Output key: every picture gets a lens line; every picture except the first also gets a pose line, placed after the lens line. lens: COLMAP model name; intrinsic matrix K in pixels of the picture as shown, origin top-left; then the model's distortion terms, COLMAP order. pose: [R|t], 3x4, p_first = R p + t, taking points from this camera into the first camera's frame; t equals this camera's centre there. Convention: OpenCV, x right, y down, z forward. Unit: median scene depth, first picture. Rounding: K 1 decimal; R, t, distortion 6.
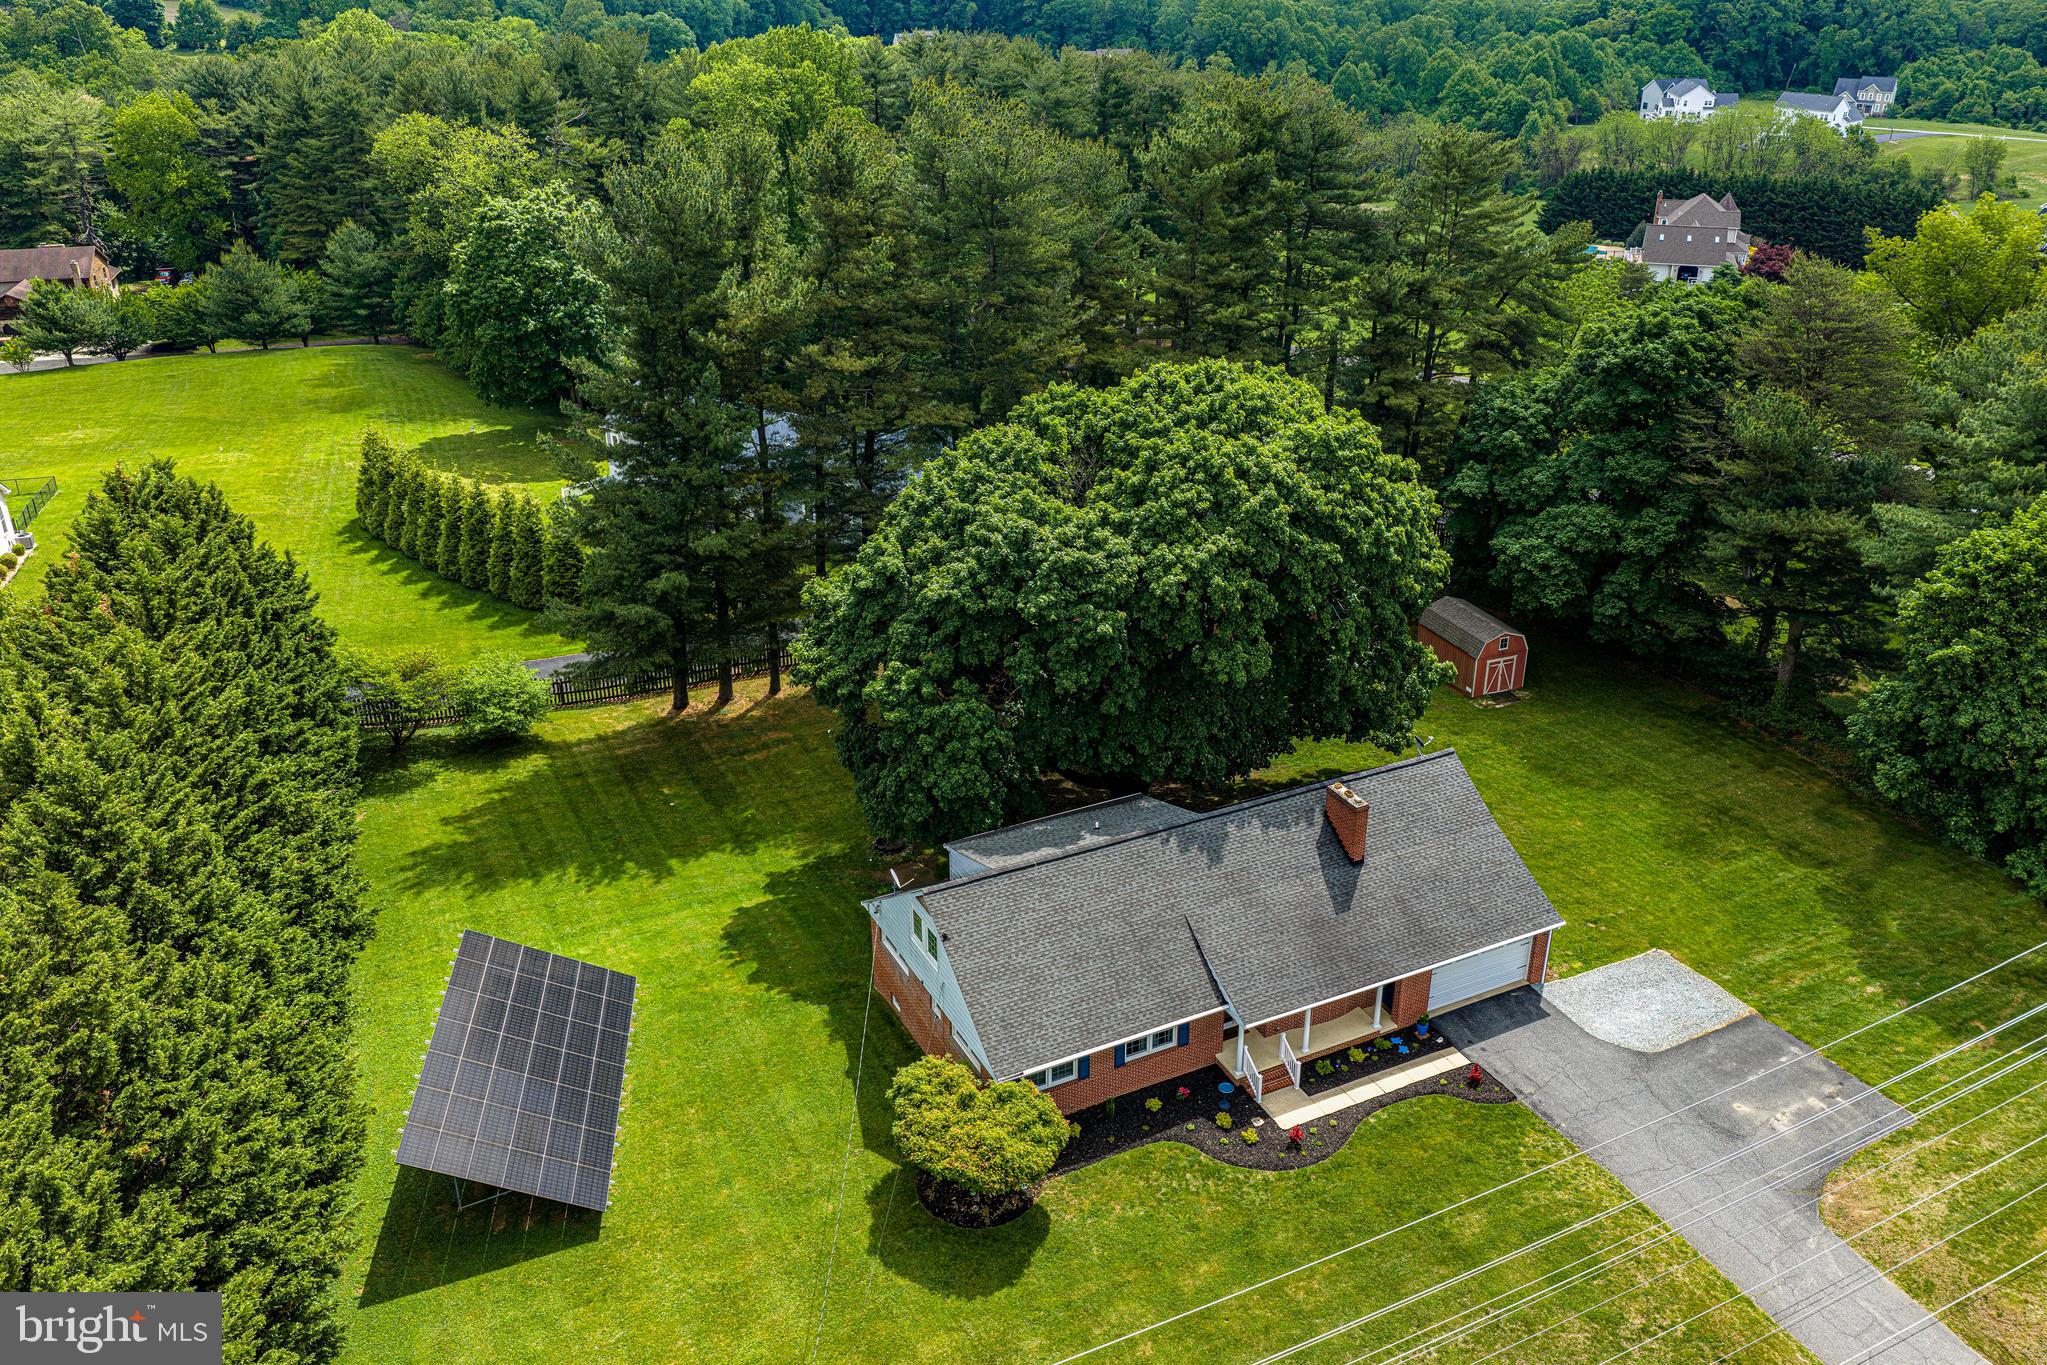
lens RADIAL K [[1713.1, 0, 1033.9], [0, 1713.1, 678.7], [0, 0, 1]] dist [0.009180, 0.001179]
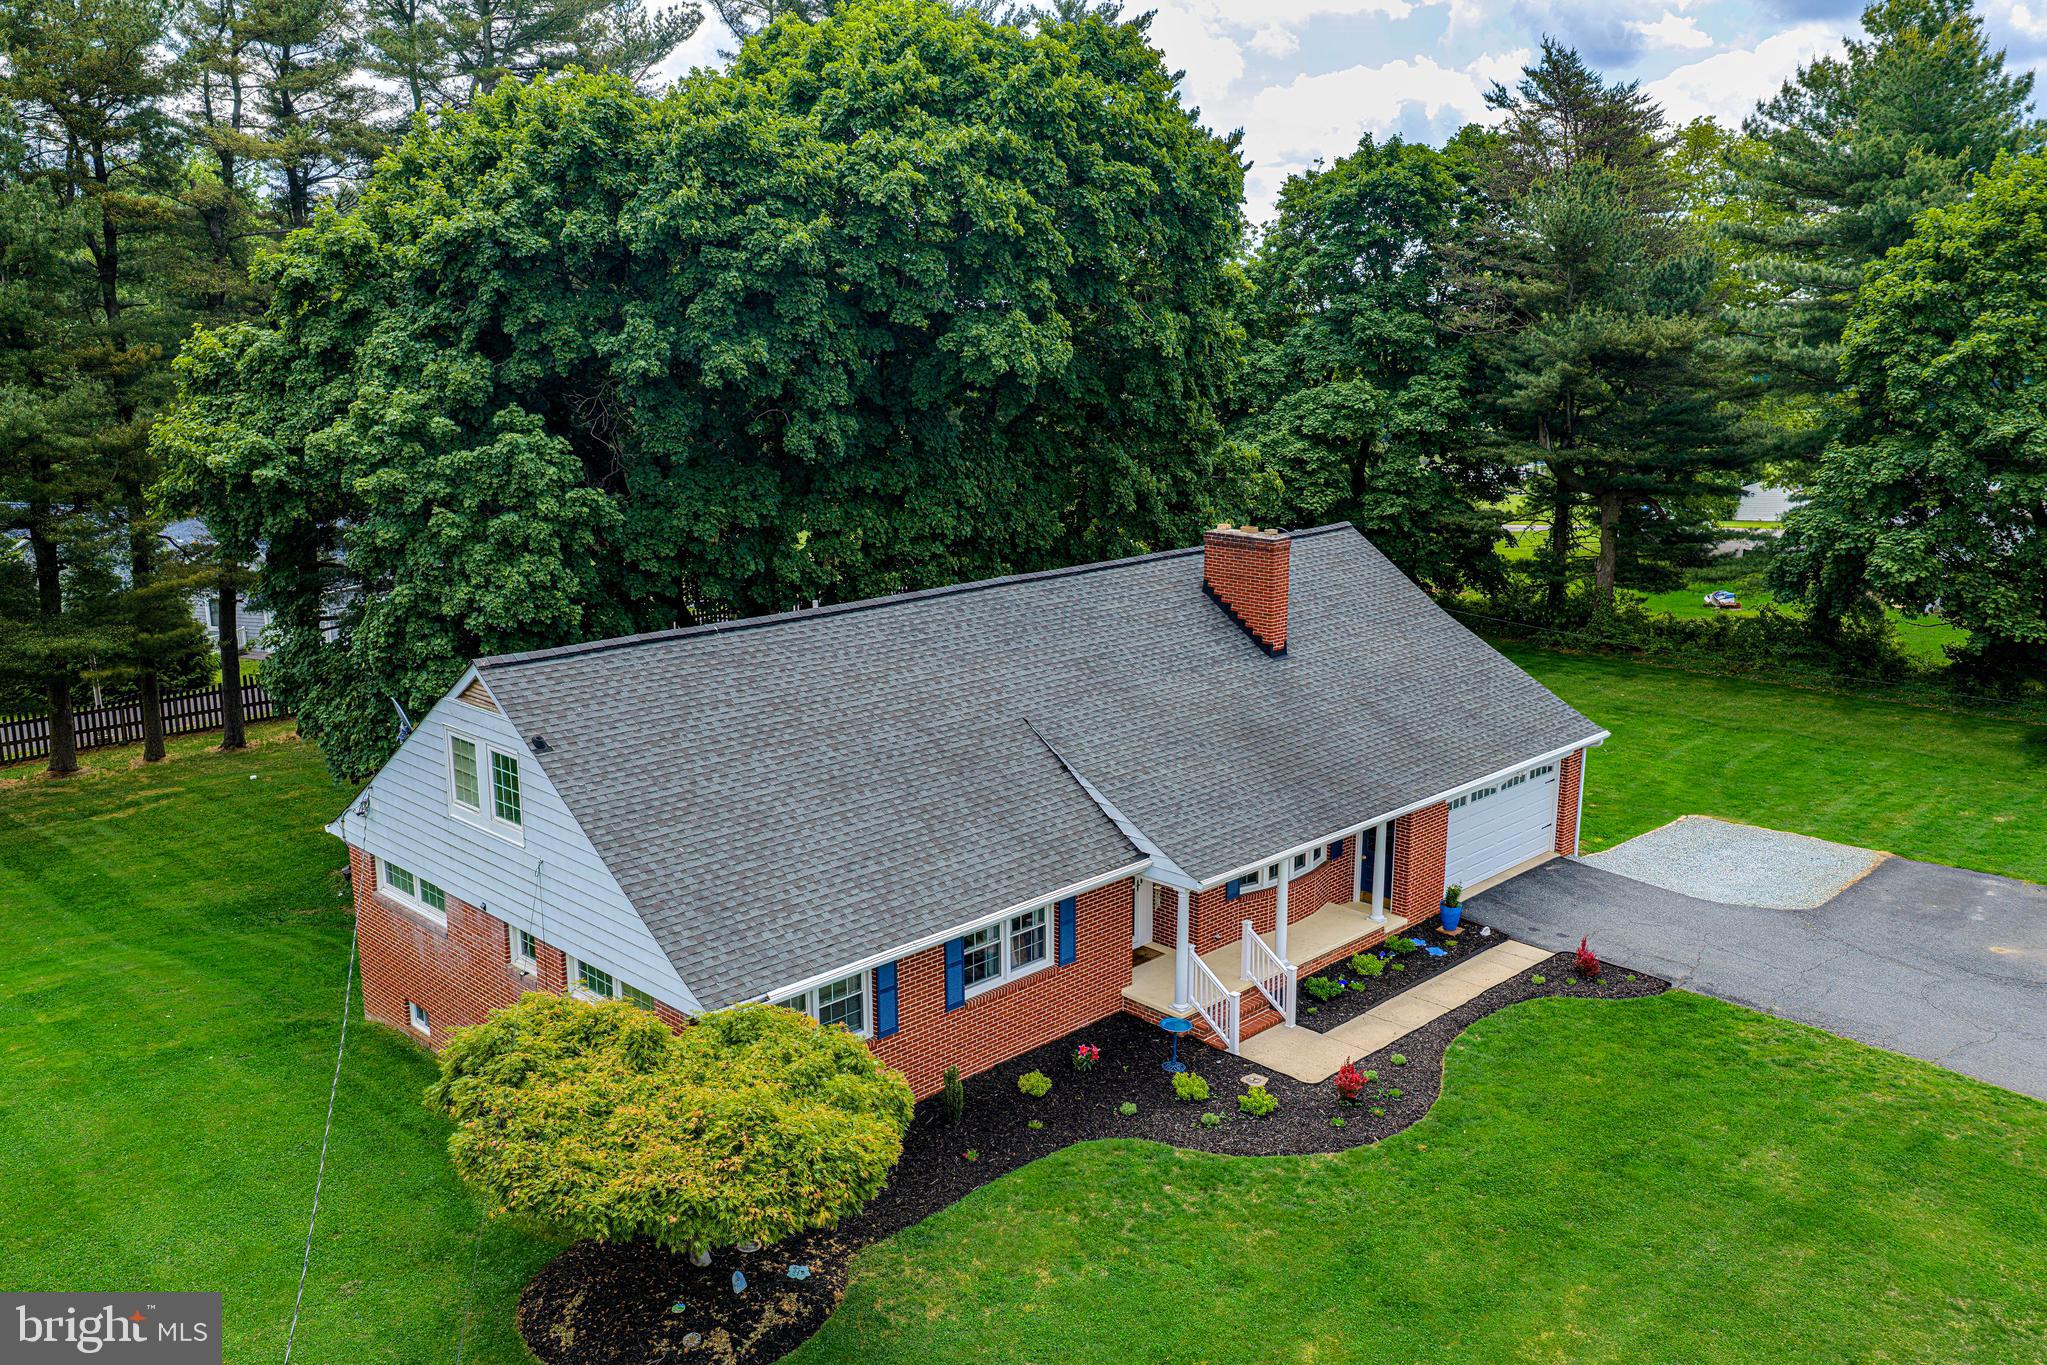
lens RADIAL K [[1705.0, 0, 1040.0], [0, 1705.0, 678.4], [0, 0, 1]] dist [0.002379, -0.002250]
pose [[0.947640, -0.066054, 0.312435, -0.061016], [0.133862, 0.970434, -0.200847, 0.221927], [-0.289930, 0.232154, 0.928464, 0.518930]]
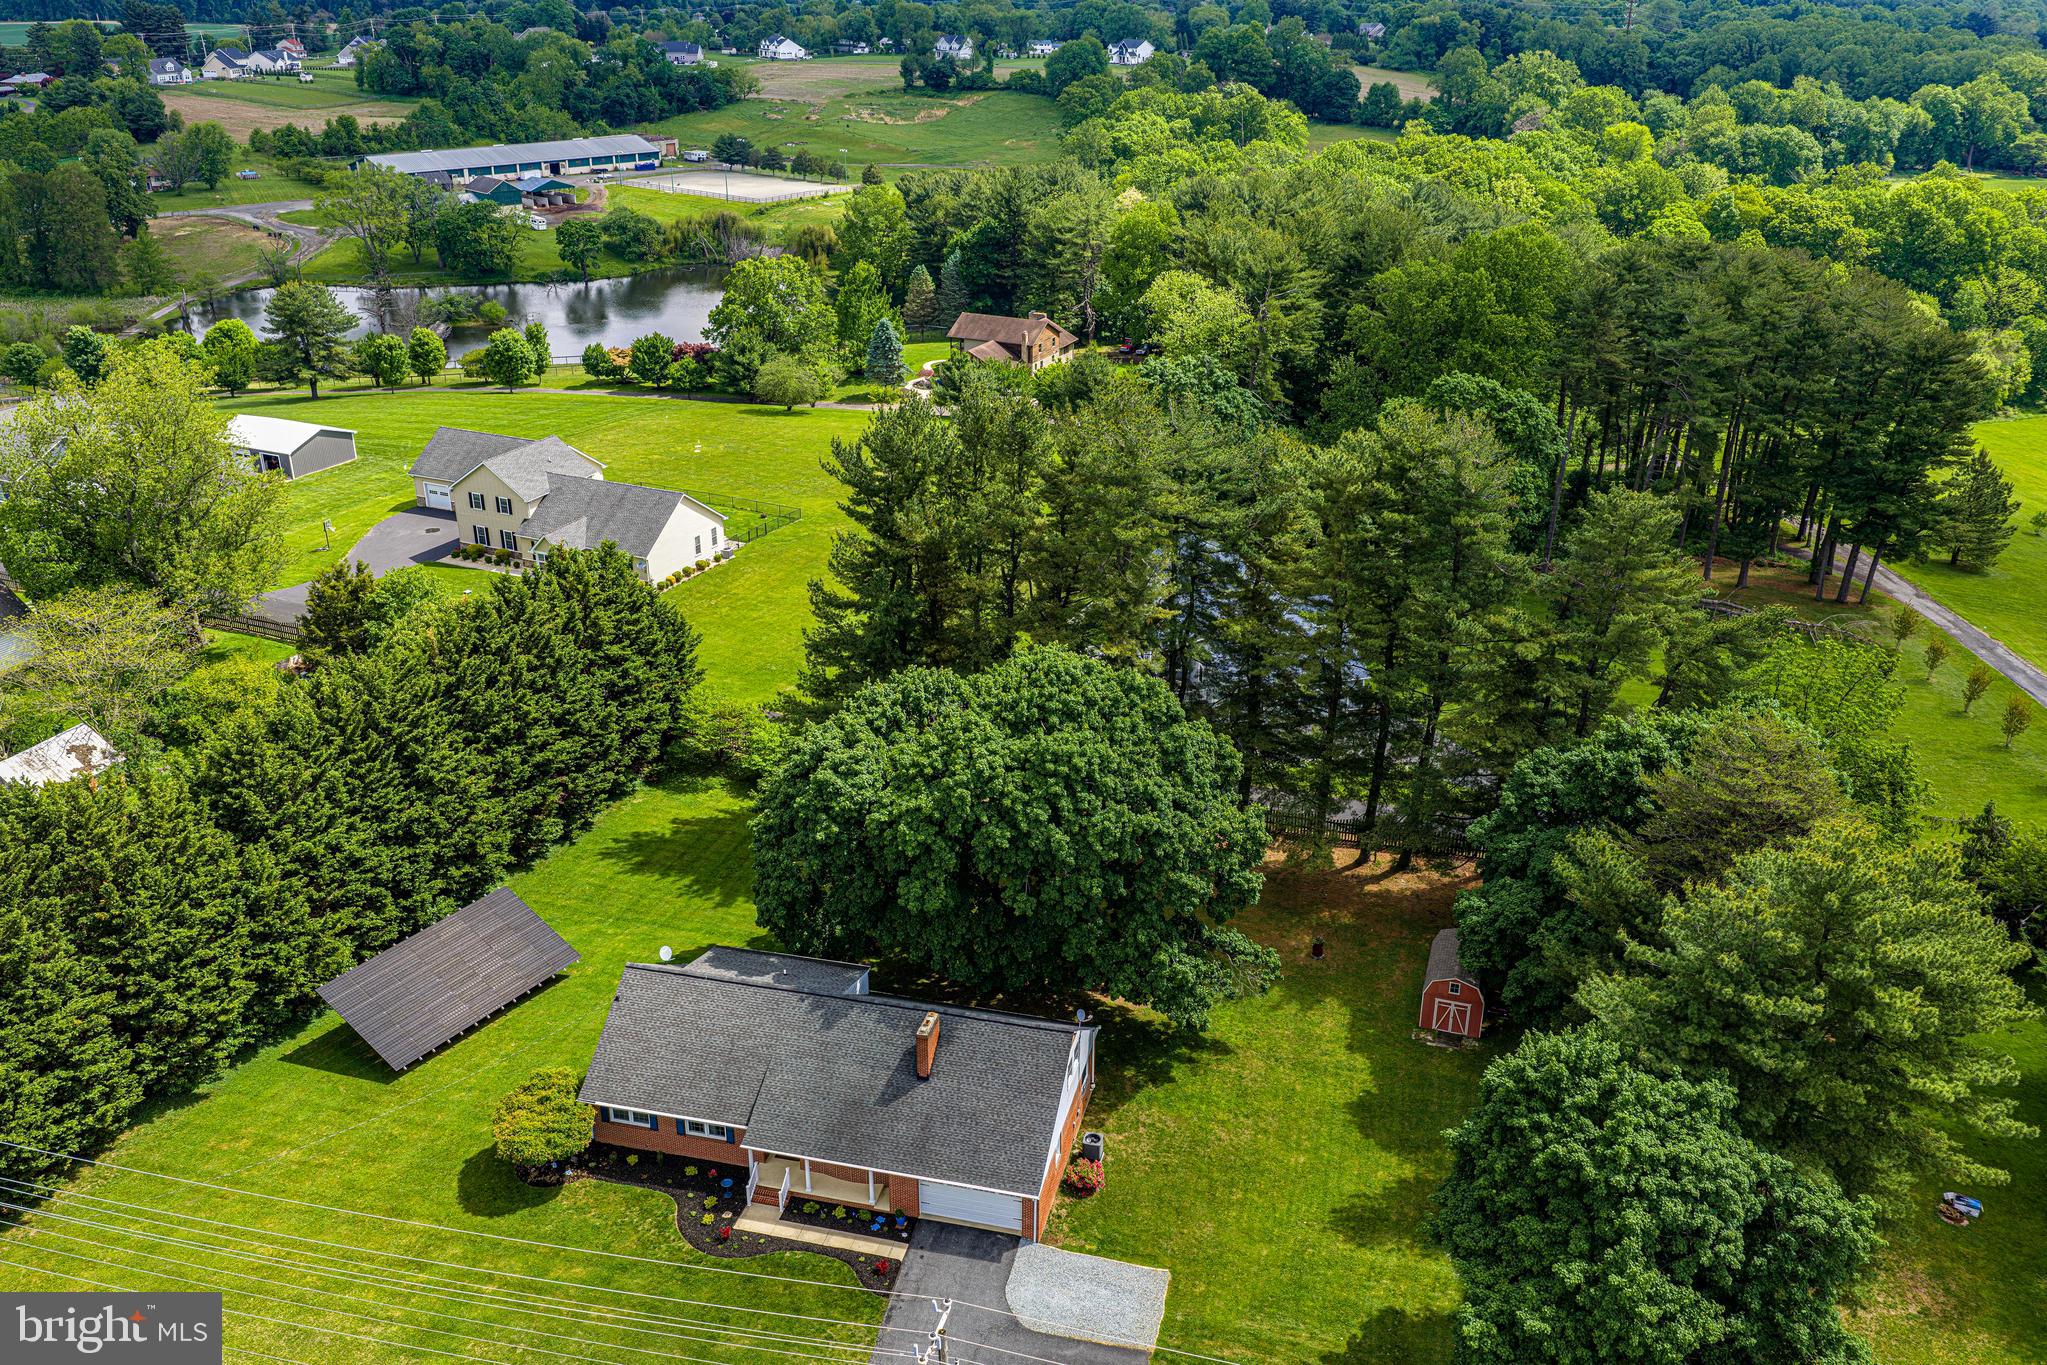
lens RADIAL K [[1713.1, 0, 1033.9], [0, 1713.1, 678.7], [0, 0, 1]] dist [0.009180, 0.001179]
pose [[0.758727, 0.272469, -0.591687, 0.934485], [-0.285823, 0.955462, 0.073472, -0.294228], [0.585354, 0.113372, 0.802813, 0.006387]]
